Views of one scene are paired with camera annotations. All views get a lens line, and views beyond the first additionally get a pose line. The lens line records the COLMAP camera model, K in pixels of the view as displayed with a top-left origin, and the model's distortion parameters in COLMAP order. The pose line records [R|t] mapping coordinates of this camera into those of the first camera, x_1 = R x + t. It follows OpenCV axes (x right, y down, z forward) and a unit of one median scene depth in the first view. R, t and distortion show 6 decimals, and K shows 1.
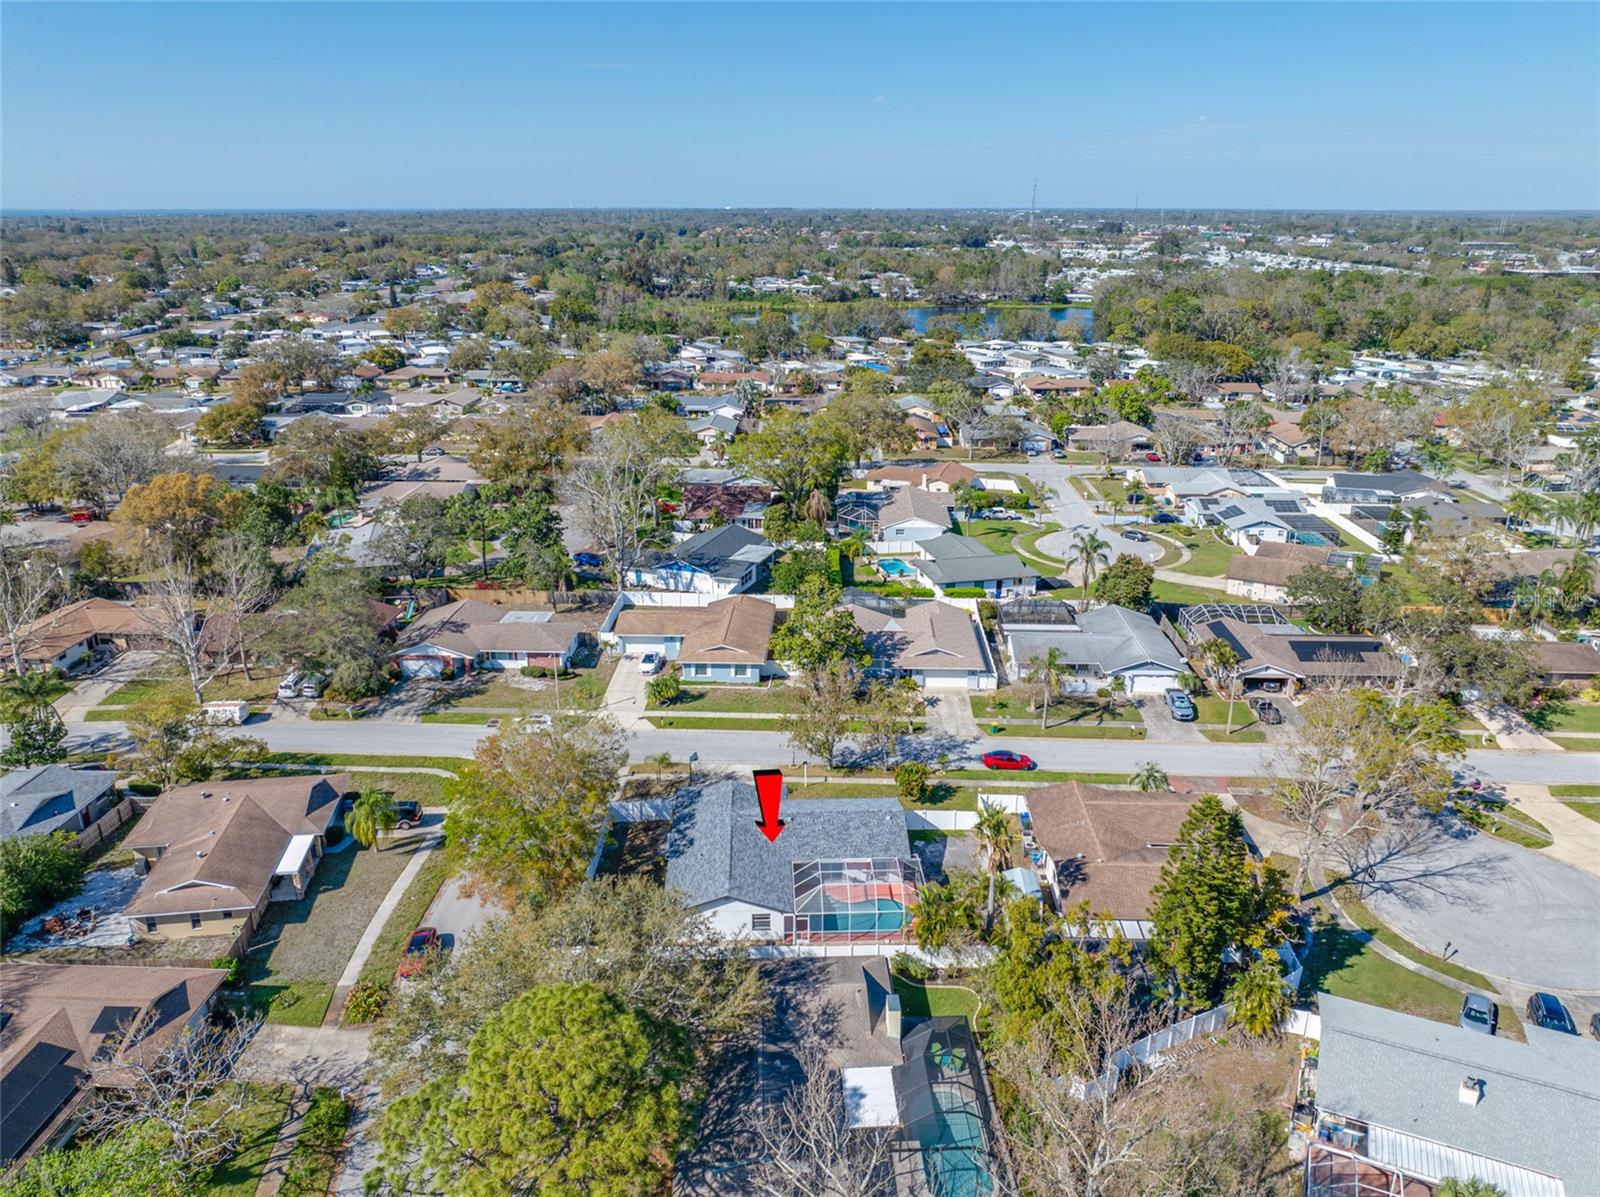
lens RADIAL K [[1136.7, 0, 808.5], [0, 1136.7, 585.2], [0, 0, 1]] dist [-0.009647, 0.004501]
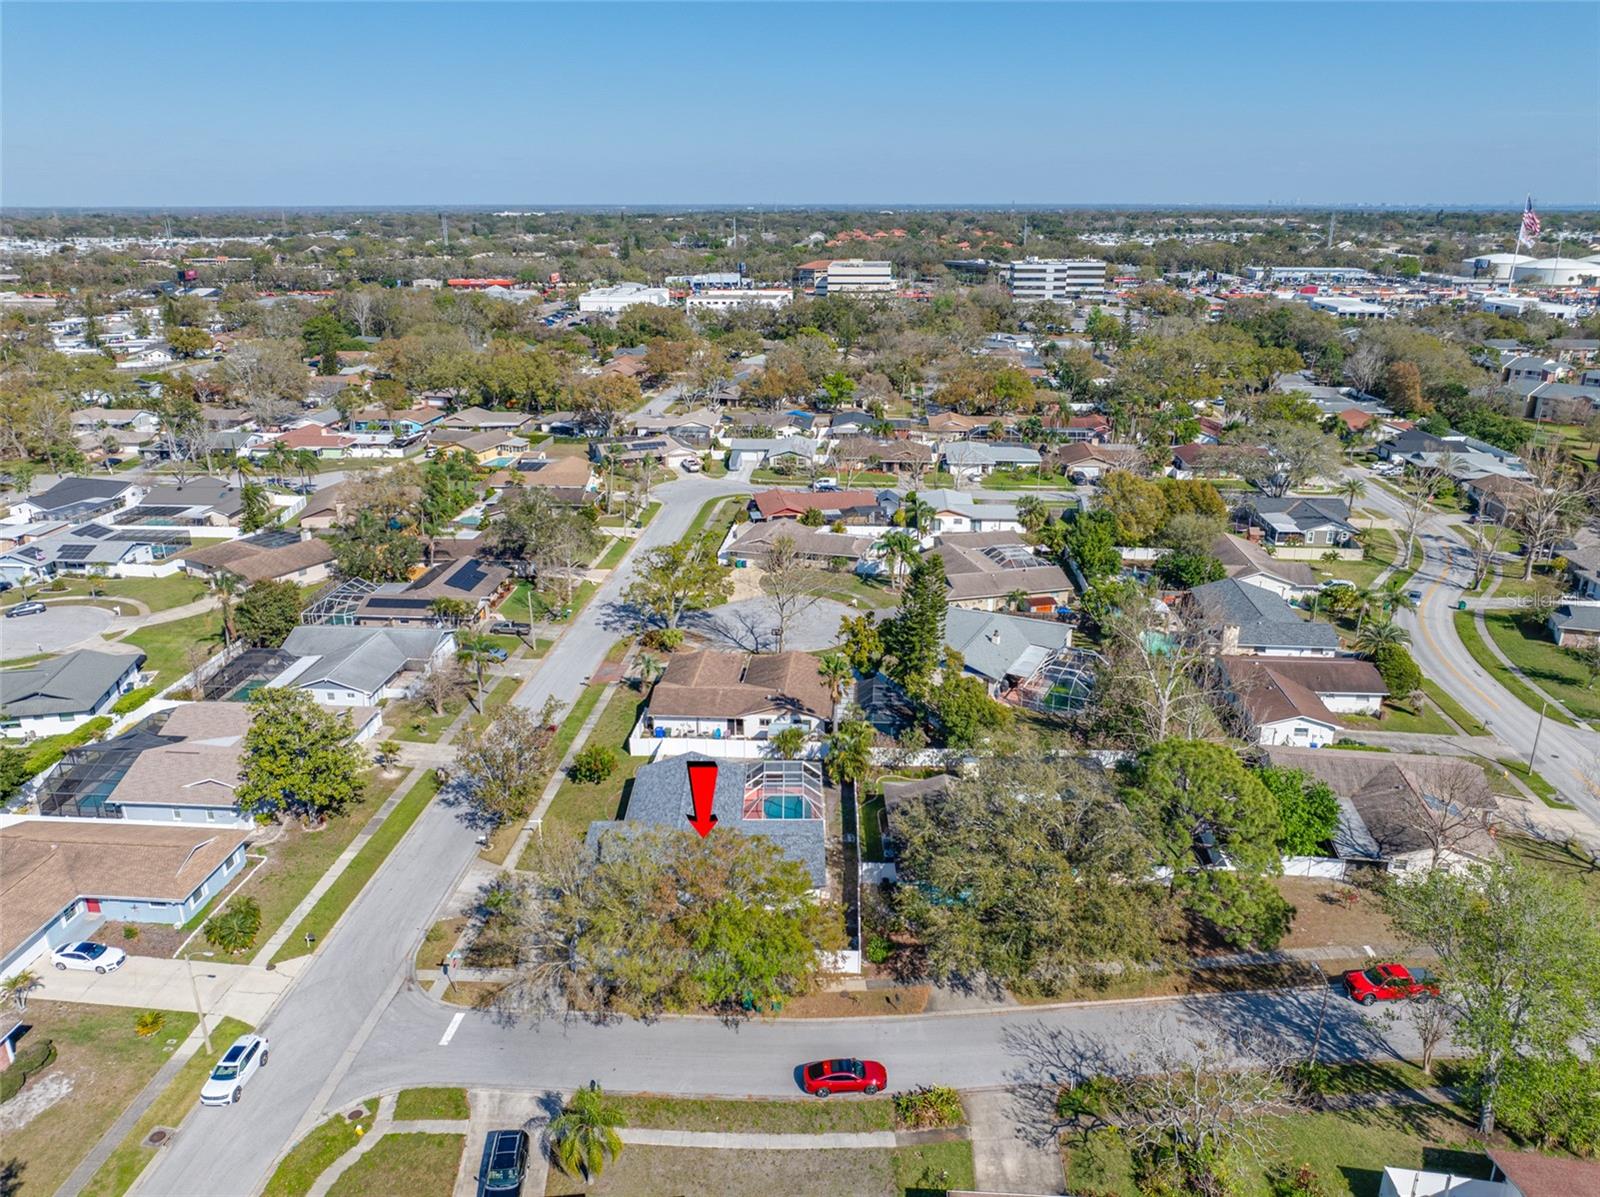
lens RADIAL K [[1132.6, 0, 800.0], [0, 1132.6, 598.5], [0, 0, 1]] dist [0.000020, -0.003199]
pose [[0.038309, -0.333987, 0.941799, -0.665114], [0.321026, 0.896643, 0.304915, -0.176273], [-0.946295, 0.290661, 0.141568, 0.520374]]
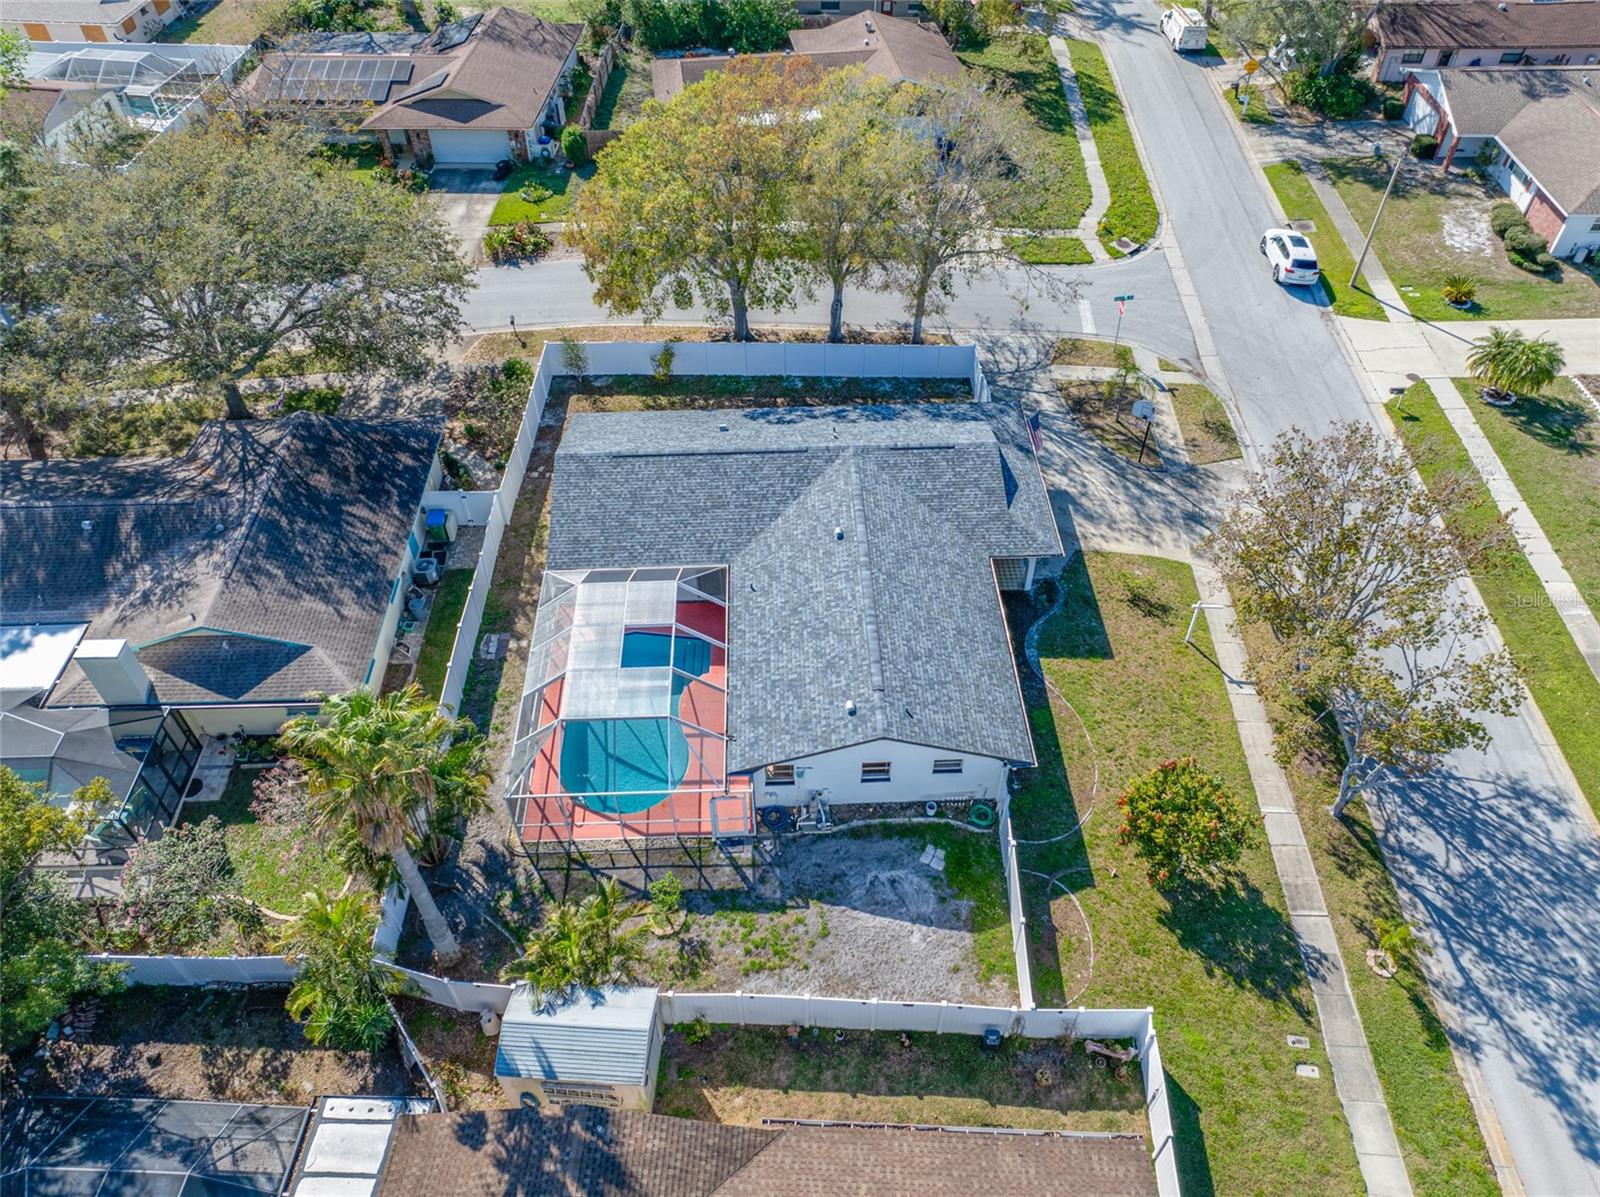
lens RADIAL K [[1136.7, 0, 808.5], [0, 1136.7, 585.2], [0, 0, 1]] dist [-0.009647, 0.004501]
pose [[-0.006598, 0.708030, -0.706152, 0.229551], [-0.311977, 0.669463, 0.674158, -0.057740], [0.950067, 0.224751, 0.216472, 0.656561]]
